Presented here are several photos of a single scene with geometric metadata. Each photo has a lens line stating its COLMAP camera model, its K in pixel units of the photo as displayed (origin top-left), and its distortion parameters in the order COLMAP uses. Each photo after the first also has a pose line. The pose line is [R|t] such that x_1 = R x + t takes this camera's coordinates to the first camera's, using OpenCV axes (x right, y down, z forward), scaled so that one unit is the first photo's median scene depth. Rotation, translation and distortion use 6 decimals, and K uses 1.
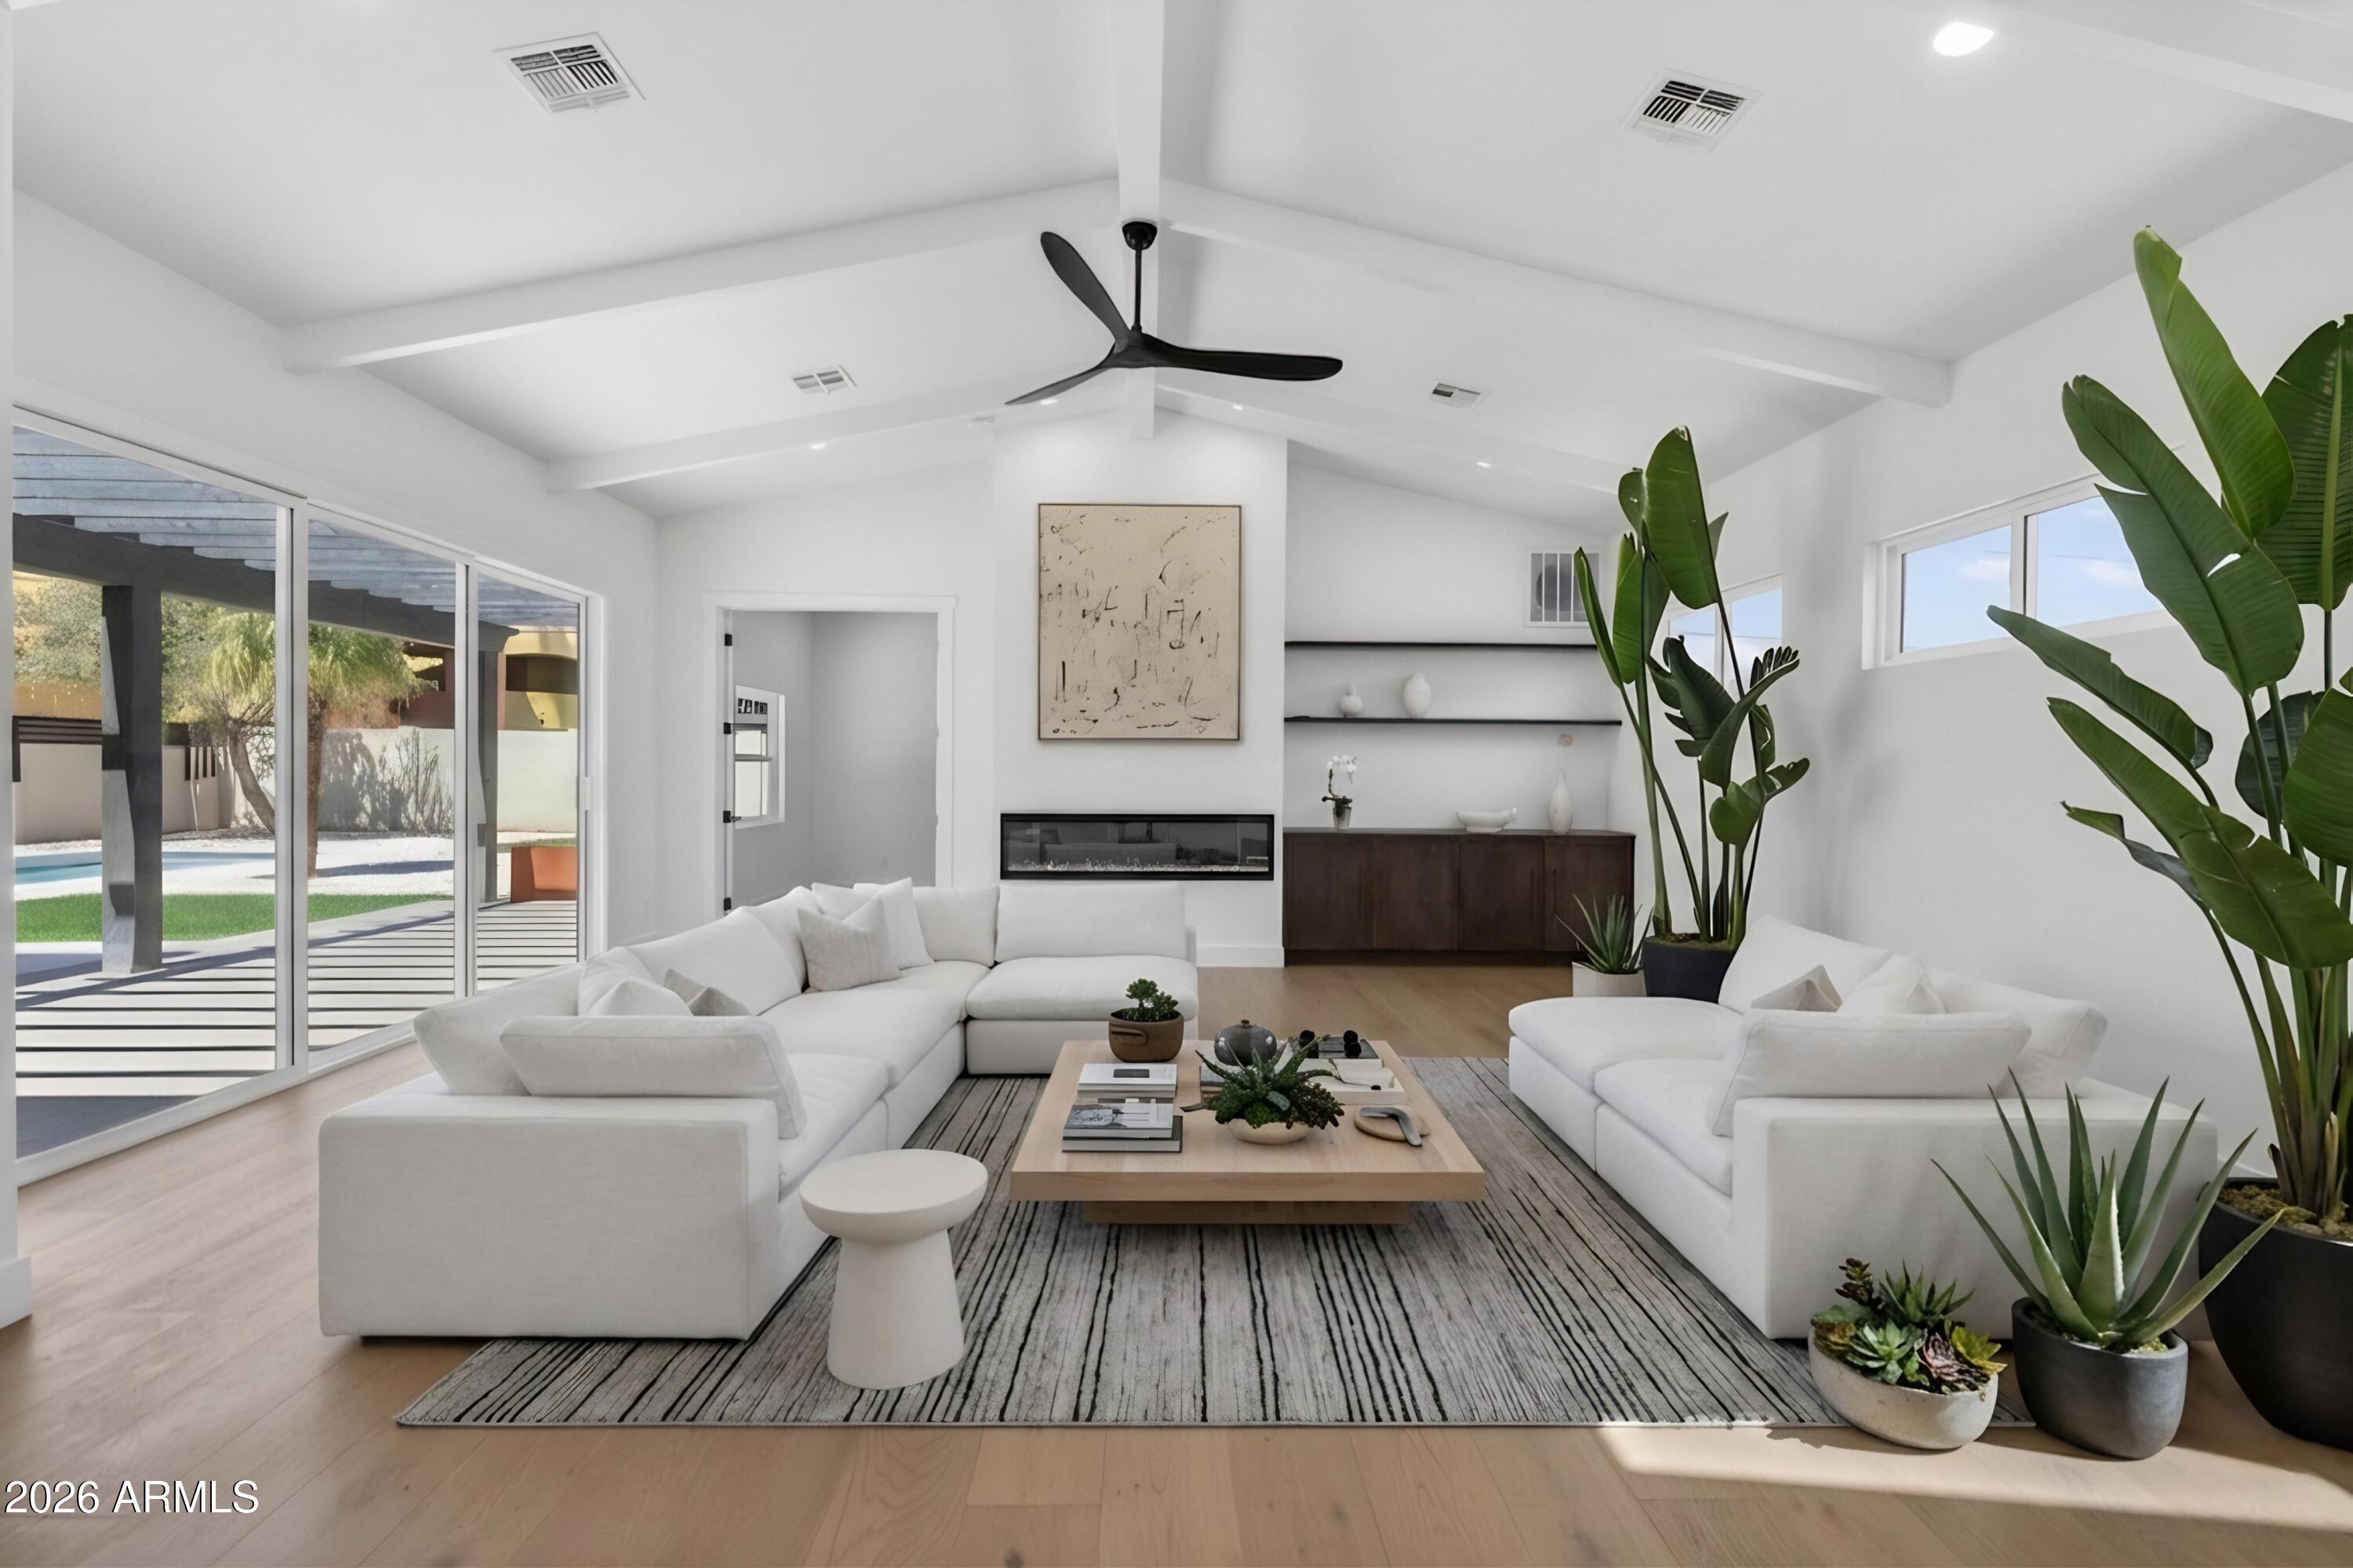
lens RADIAL K [[1081.2, 0, 1176.5], [0, 1081.2, 784.0], [0, 0, 1]] dist [-0.000407, -0.000173]
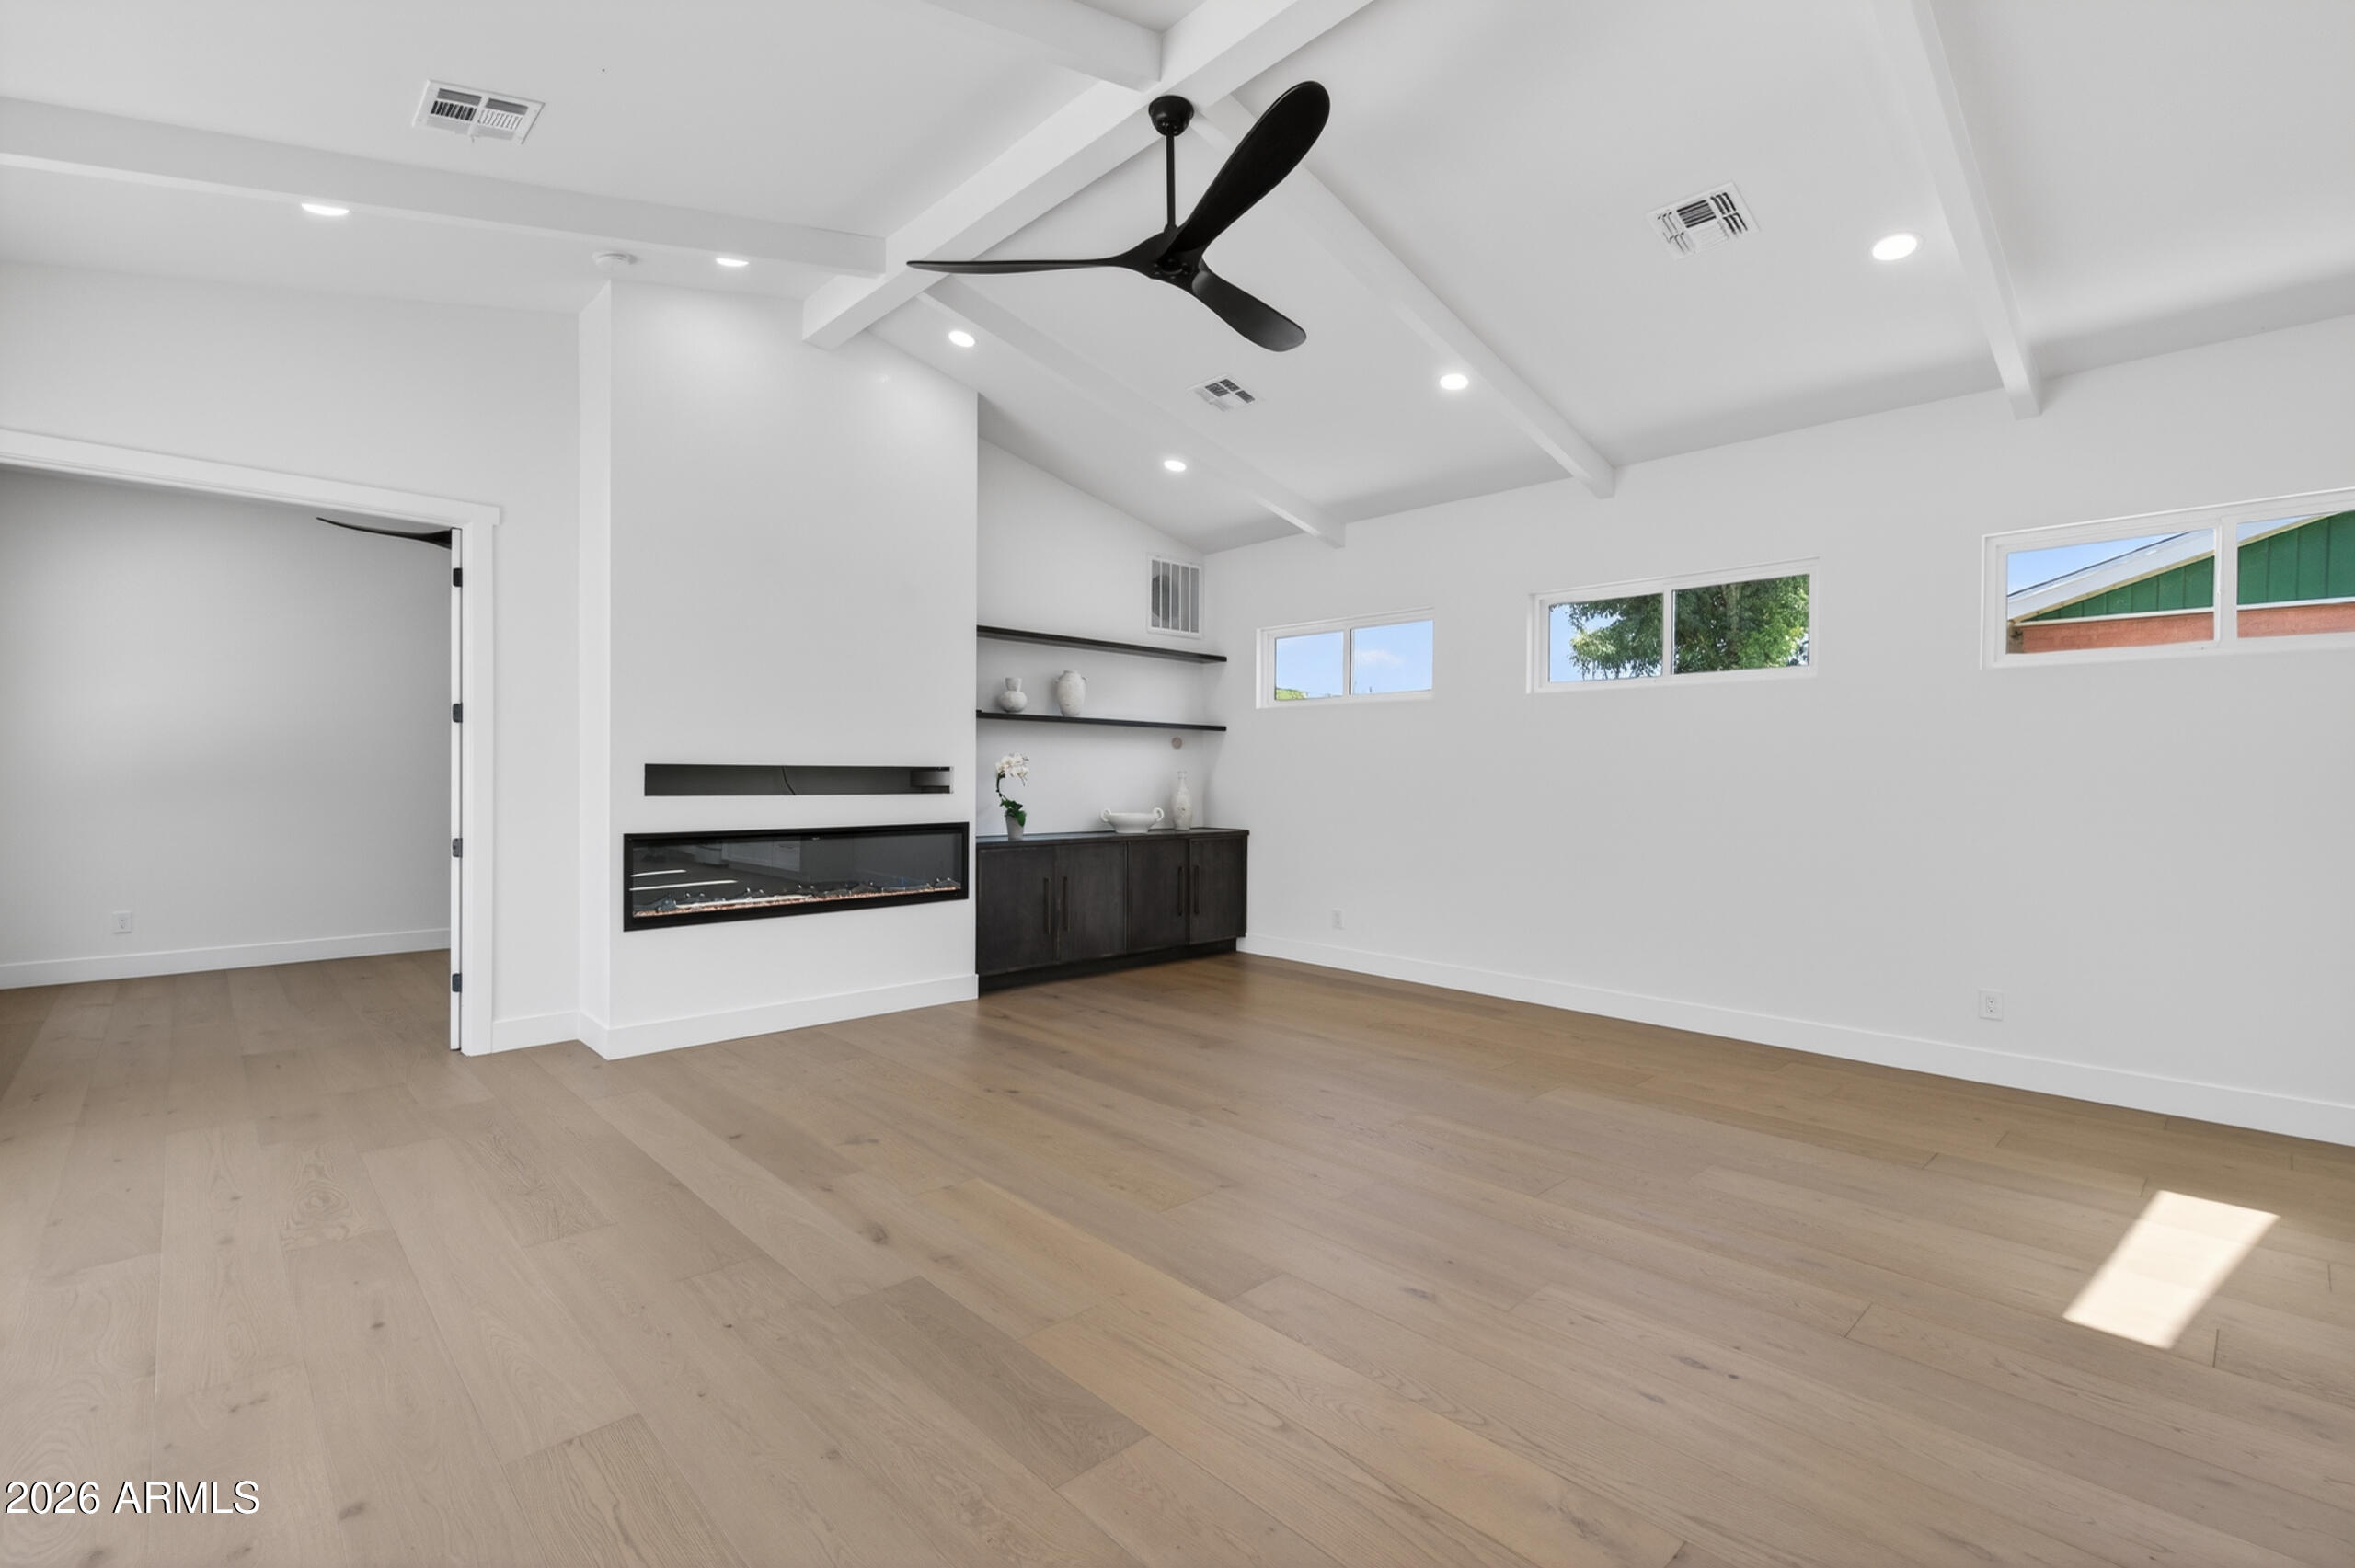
lens RADIAL K [[1052.2, 0, 1174.8], [0, 1052.2, 775.8], [0, 0, 1]] dist [0.001020, 0.000036]
pose [[0.724199, -0.003814, 0.689581, -0.368432], [0.008663, 0.999956, -0.003568, -0.005417], [-0.689537, 0.008558, 0.724200, 0.273494]]
